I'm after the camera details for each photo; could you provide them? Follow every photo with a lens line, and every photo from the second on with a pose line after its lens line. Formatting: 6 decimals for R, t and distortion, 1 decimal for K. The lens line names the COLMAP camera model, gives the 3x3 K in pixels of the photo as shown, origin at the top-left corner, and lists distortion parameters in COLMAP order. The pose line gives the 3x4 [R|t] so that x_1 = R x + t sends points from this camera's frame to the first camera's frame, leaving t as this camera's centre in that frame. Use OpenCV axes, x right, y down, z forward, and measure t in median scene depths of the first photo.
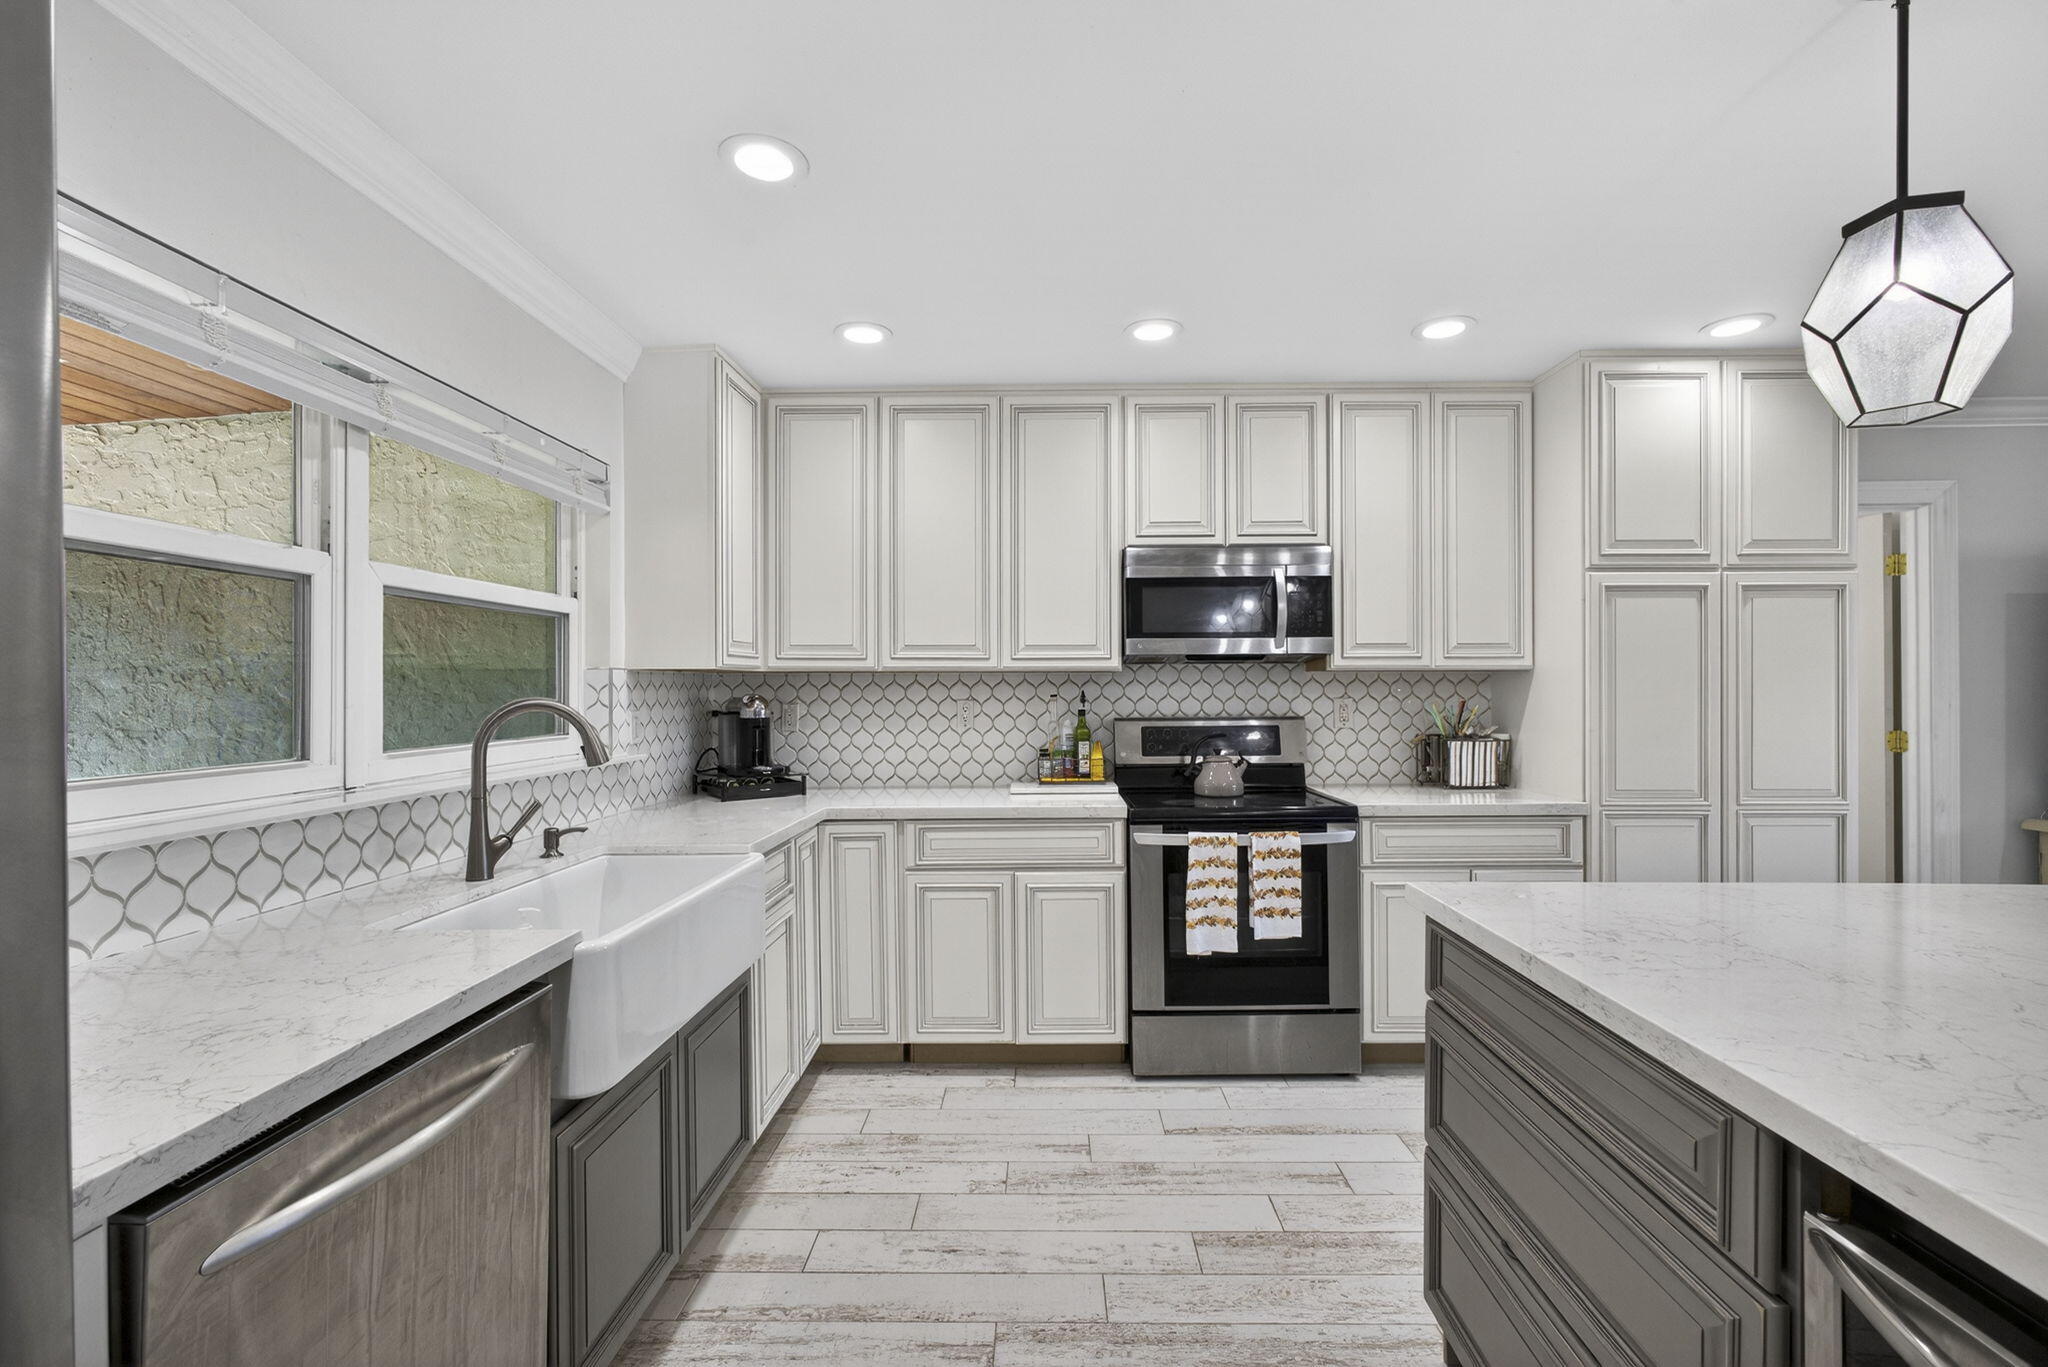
lens RADIAL K [[875.4, 0, 1035.8], [0, 875.4, 688.2], [0, 0, 1]] dist [-0.009632, 0.002093]
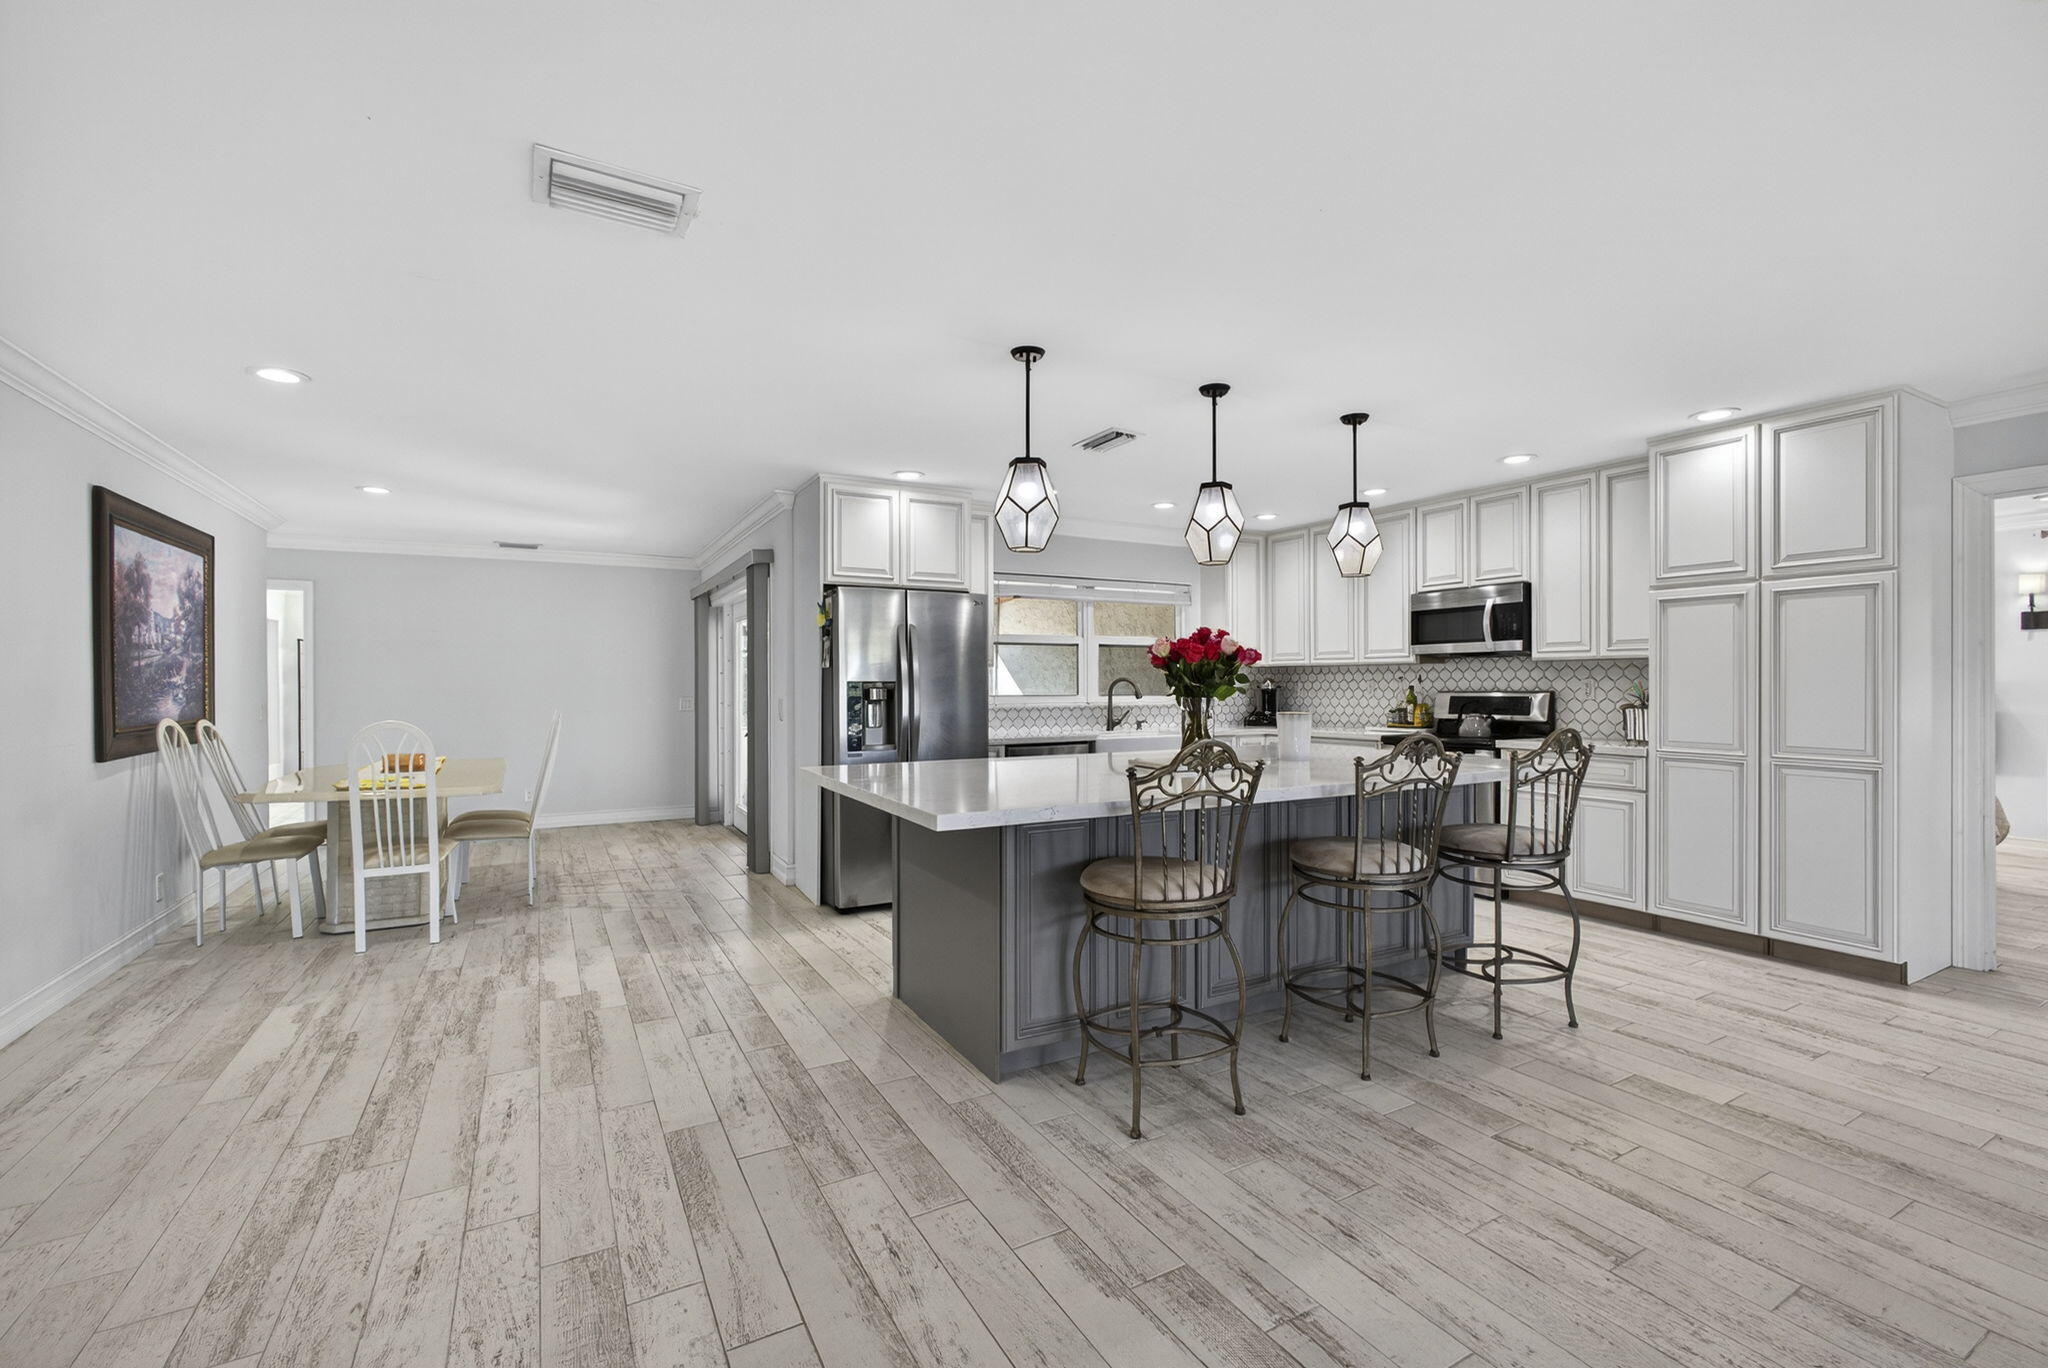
lens RADIAL K [[875.4, 0, 1022.4], [0, 875.4, 681.9], [0, 0, 1]] dist [-0.009632, 0.002093]
pose [[0.507100, -0.000957, -0.861887, 1.230909], [0.004142, 0.999991, 0.001327, 0.011732], [0.861877, -0.004243, 0.507099, -0.589301]]
